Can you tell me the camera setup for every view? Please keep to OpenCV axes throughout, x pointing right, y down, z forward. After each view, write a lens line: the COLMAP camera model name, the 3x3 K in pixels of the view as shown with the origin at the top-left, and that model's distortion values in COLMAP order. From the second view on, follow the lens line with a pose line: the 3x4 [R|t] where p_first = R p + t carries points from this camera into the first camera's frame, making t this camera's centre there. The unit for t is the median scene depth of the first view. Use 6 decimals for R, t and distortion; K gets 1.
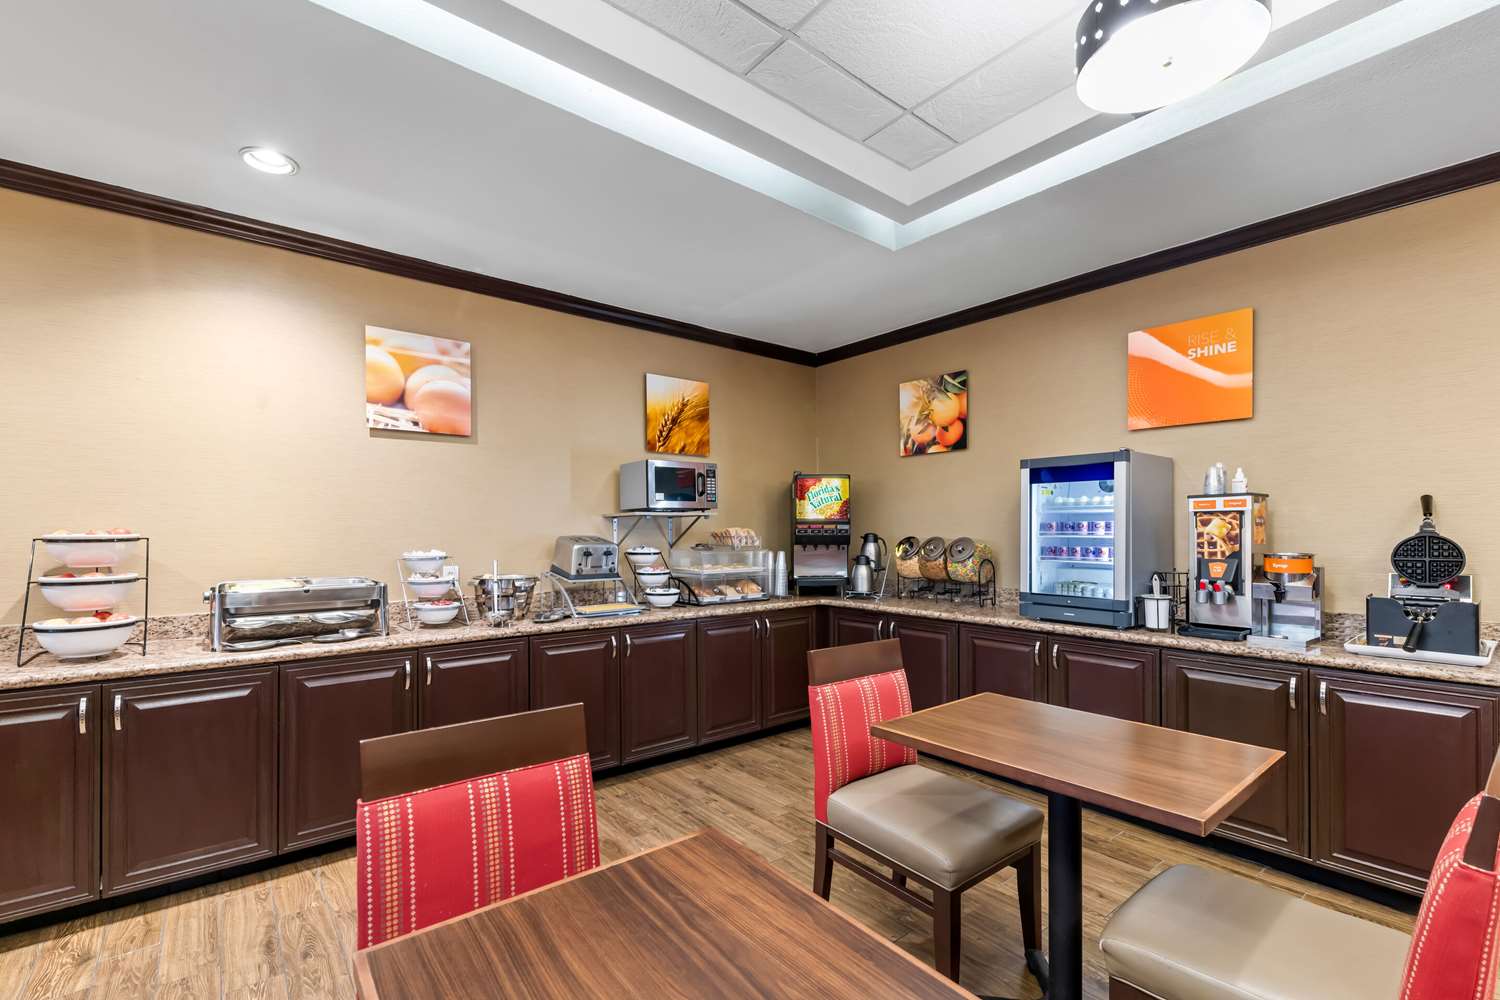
lens RADIAL K [[642.6, 0, 746.5], [0, 642.6, 527.2], [0, 0, 1]] dist [-0.000175, 0.000000]
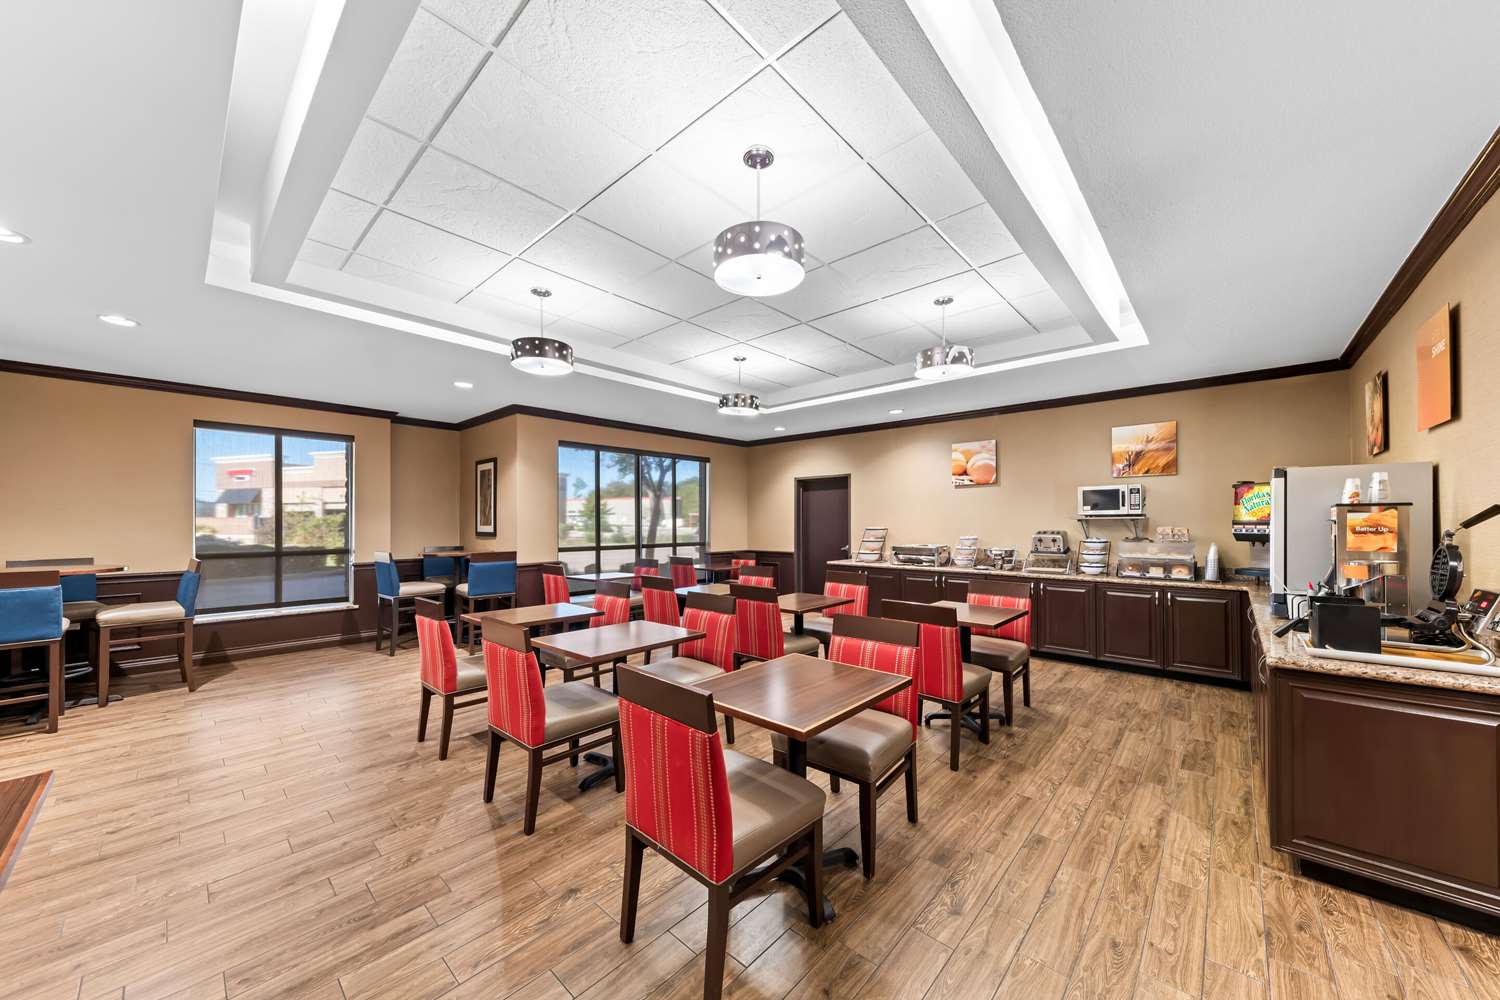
lens RADIAL K [[525.6, 0, 748.0], [0, 525.6, 518.6], [0, 0, 1]] dist [-0.000660, -0.000116]
pose [[0.167058, -0.000717, -0.985947, 1.154181], [0.009847, 0.999951, 0.000941, -0.032414], [0.985898, -0.009866, 0.167057, -0.108845]]
